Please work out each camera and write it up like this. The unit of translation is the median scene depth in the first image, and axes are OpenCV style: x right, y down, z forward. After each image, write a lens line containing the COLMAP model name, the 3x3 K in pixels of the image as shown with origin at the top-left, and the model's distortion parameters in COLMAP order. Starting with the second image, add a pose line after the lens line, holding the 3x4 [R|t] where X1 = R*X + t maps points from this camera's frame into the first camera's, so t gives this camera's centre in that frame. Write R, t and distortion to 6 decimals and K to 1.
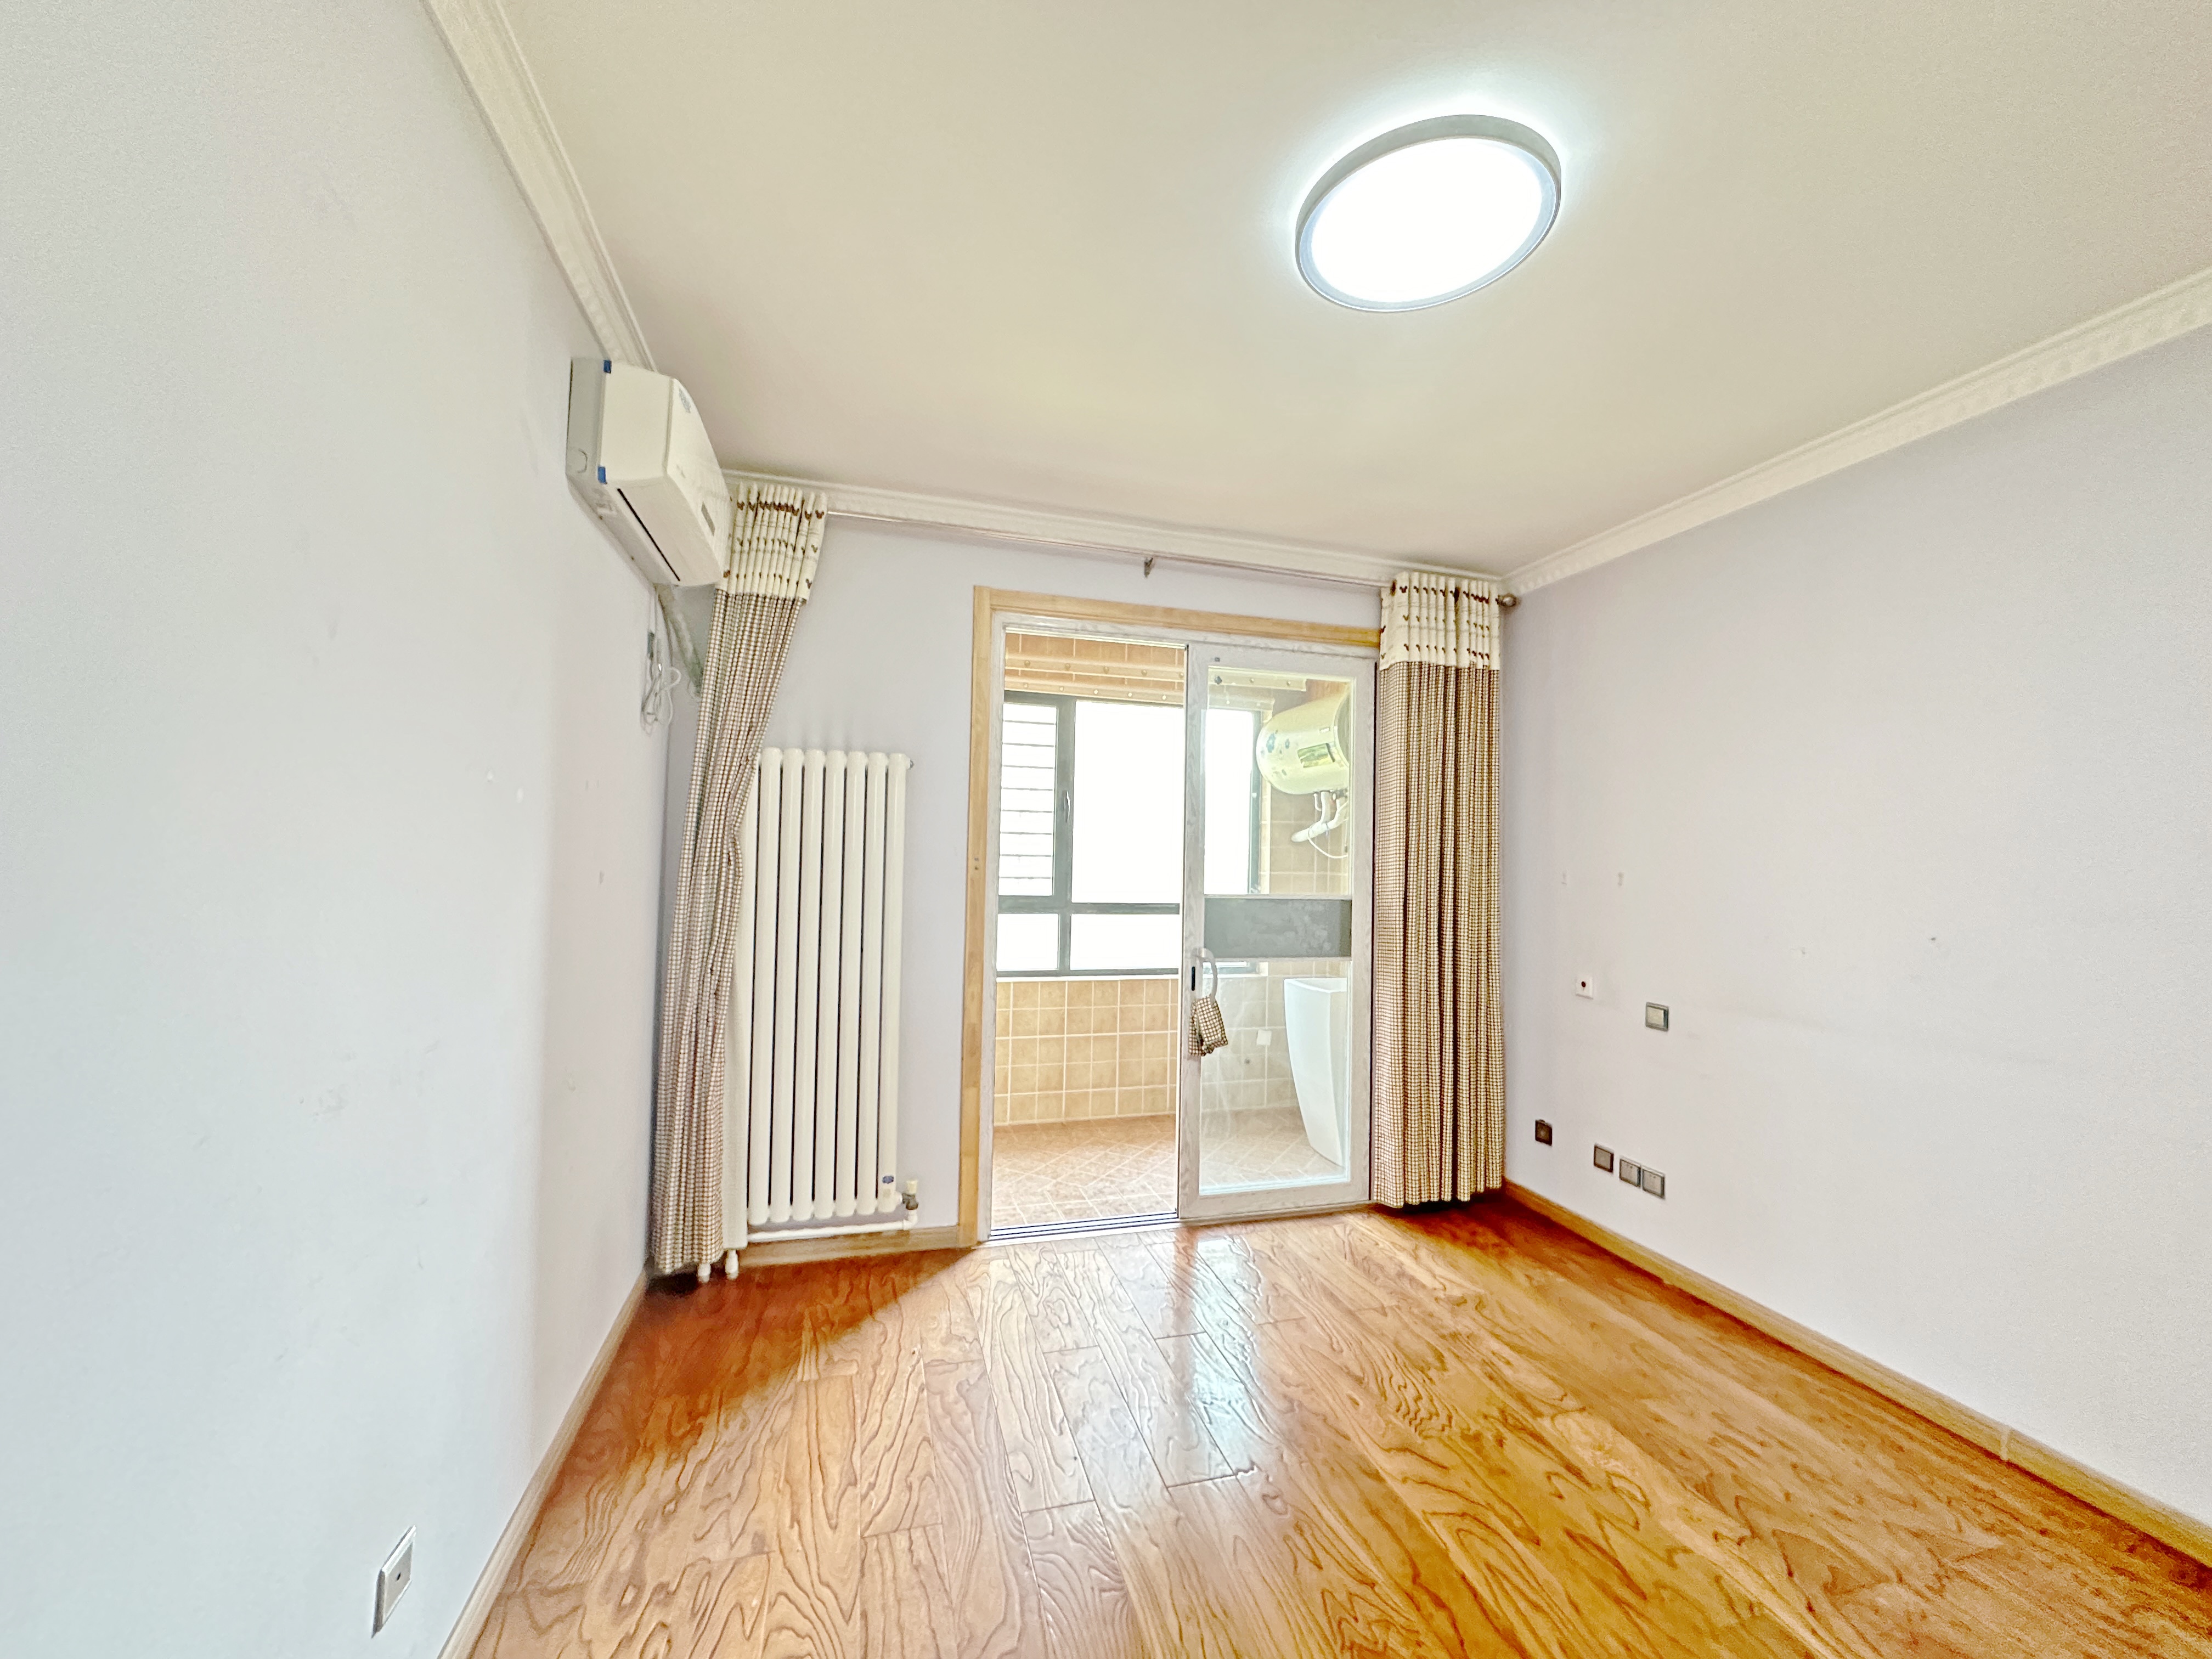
lens RADIAL K [[875.3, 0, 1109.0], [0, 875.3, 827.5], [0, 0, 1]] dist [0.014940, 0.000123]
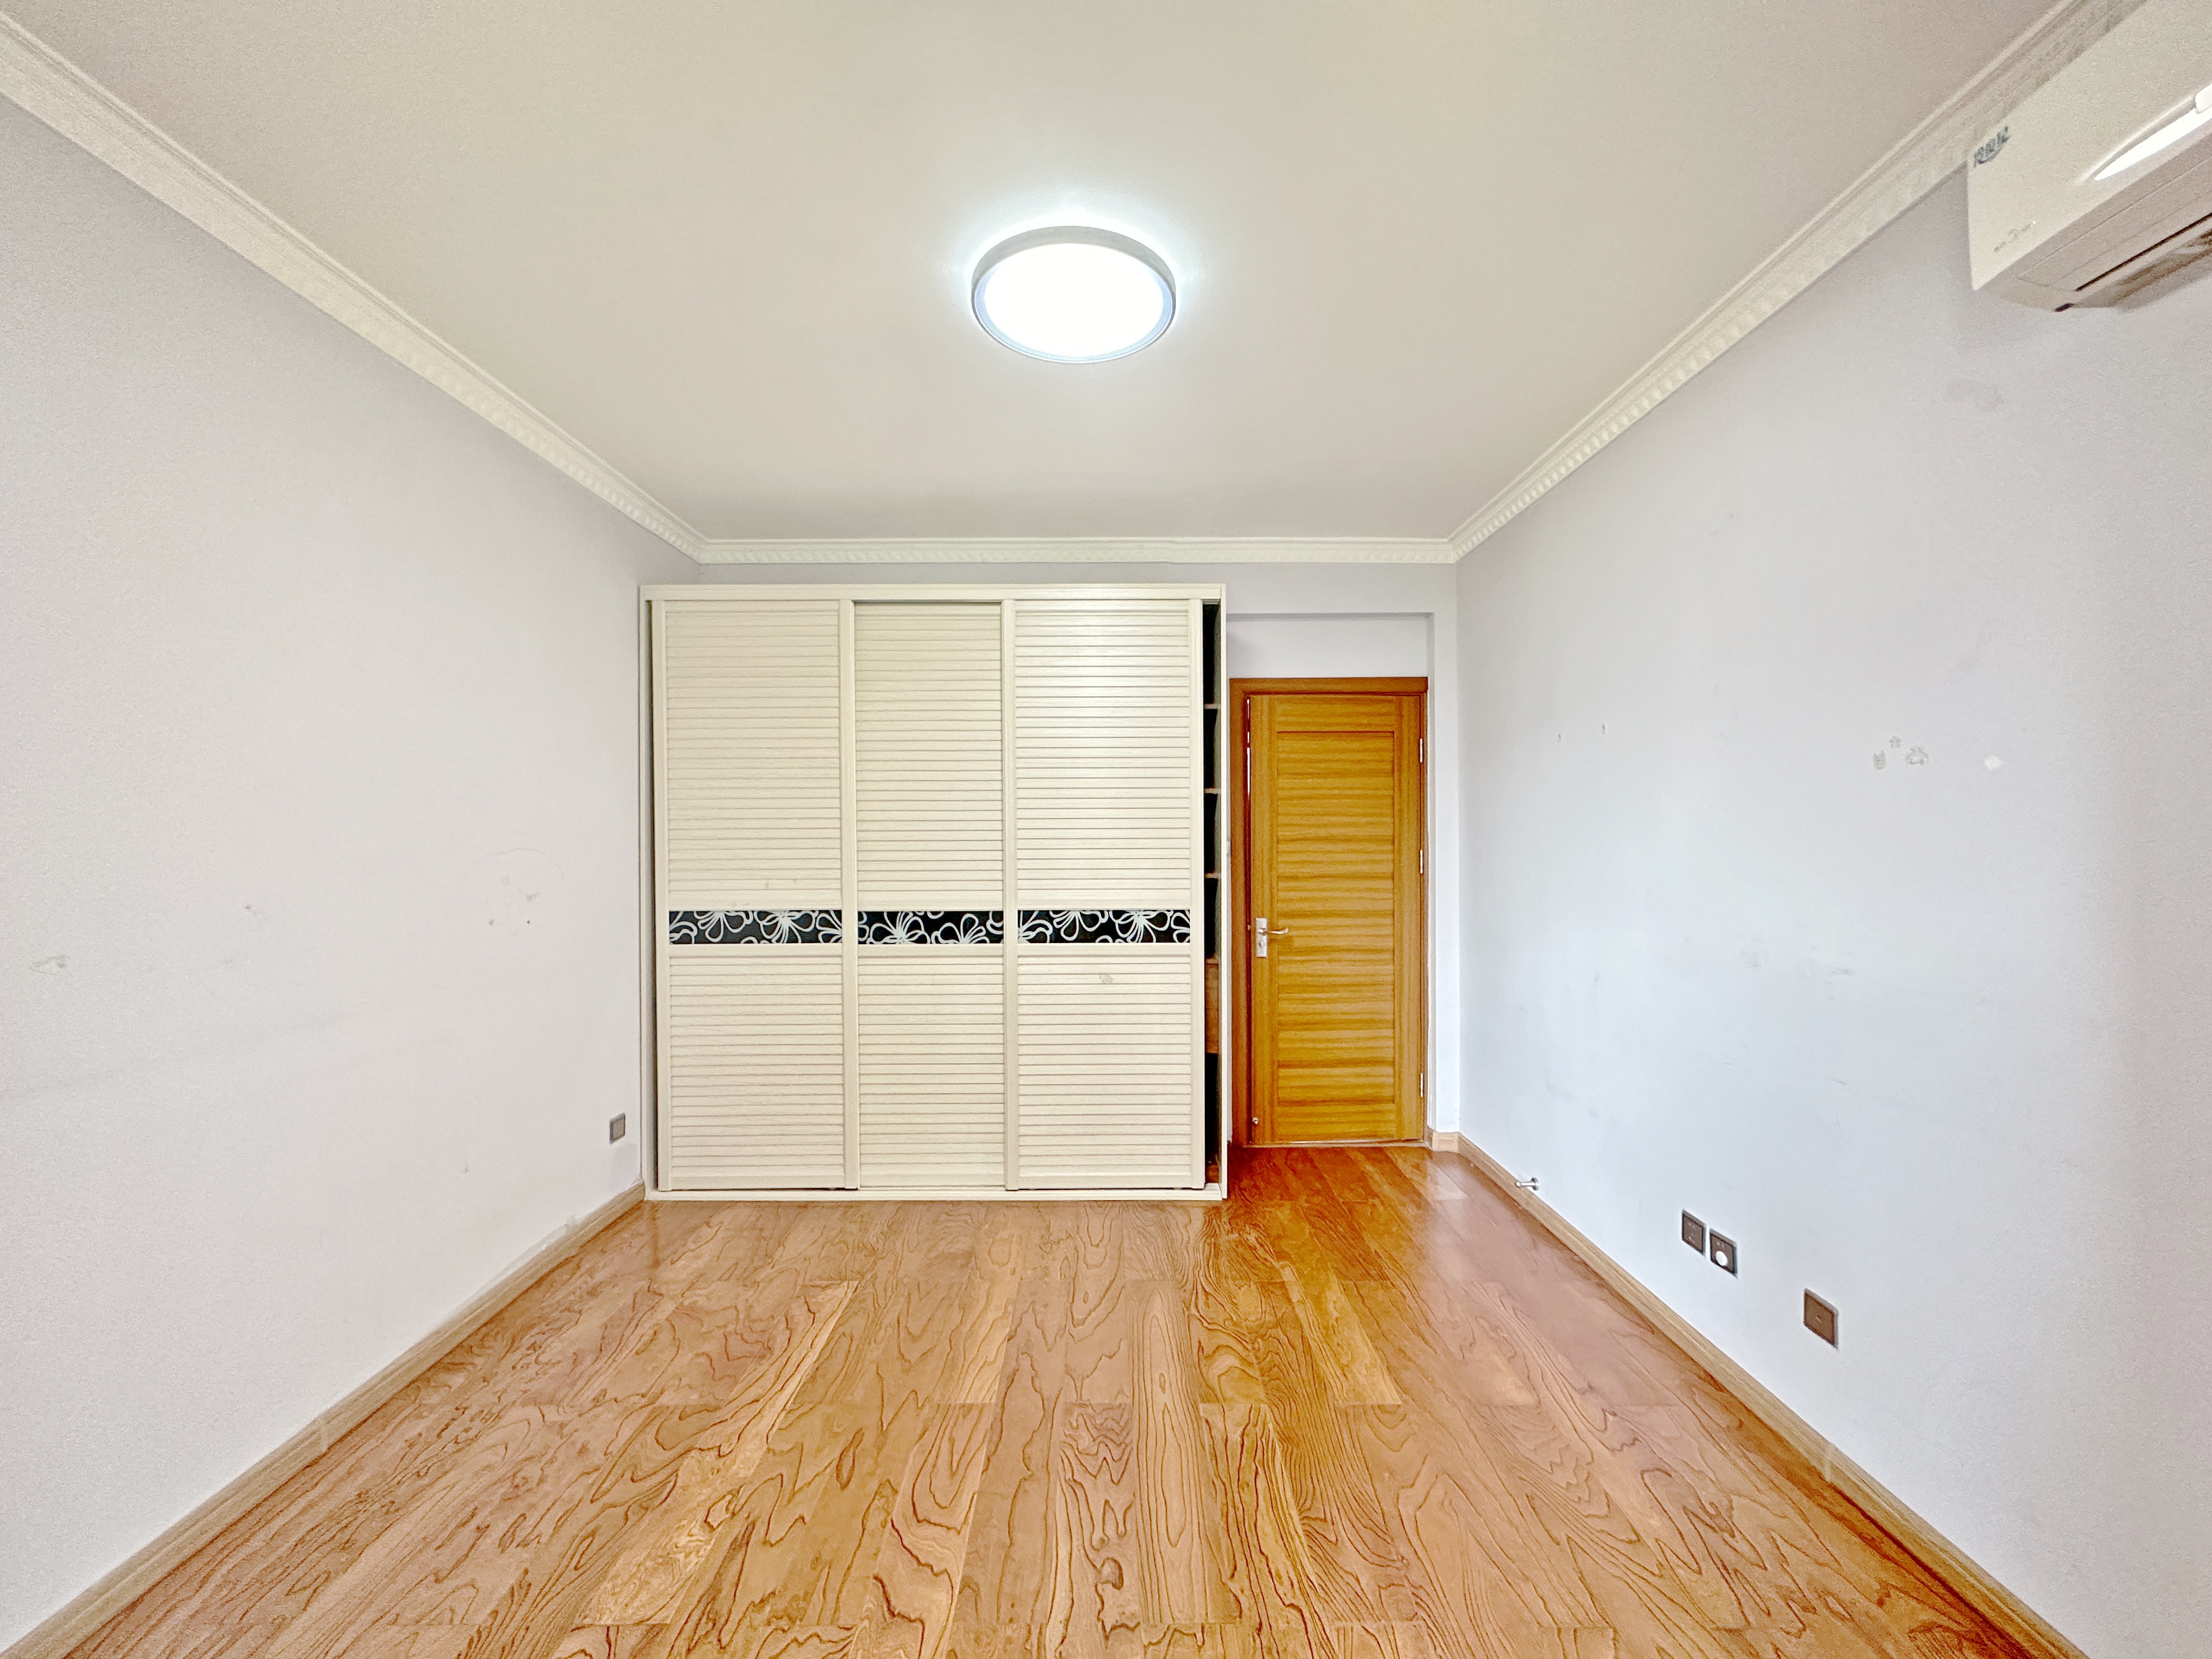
lens RADIAL K [[875.3, 0, 1104.7], [0, 875.3, 833.6], [0, 0, 1]] dist [0.014940, 0.000123]
pose [[-0.962855, -0.019795, 0.269291, -0.008676], [-0.029539, 0.999046, -0.032179, 0.031155], [-0.268397, -0.038938, -0.962521, 0.762786]]
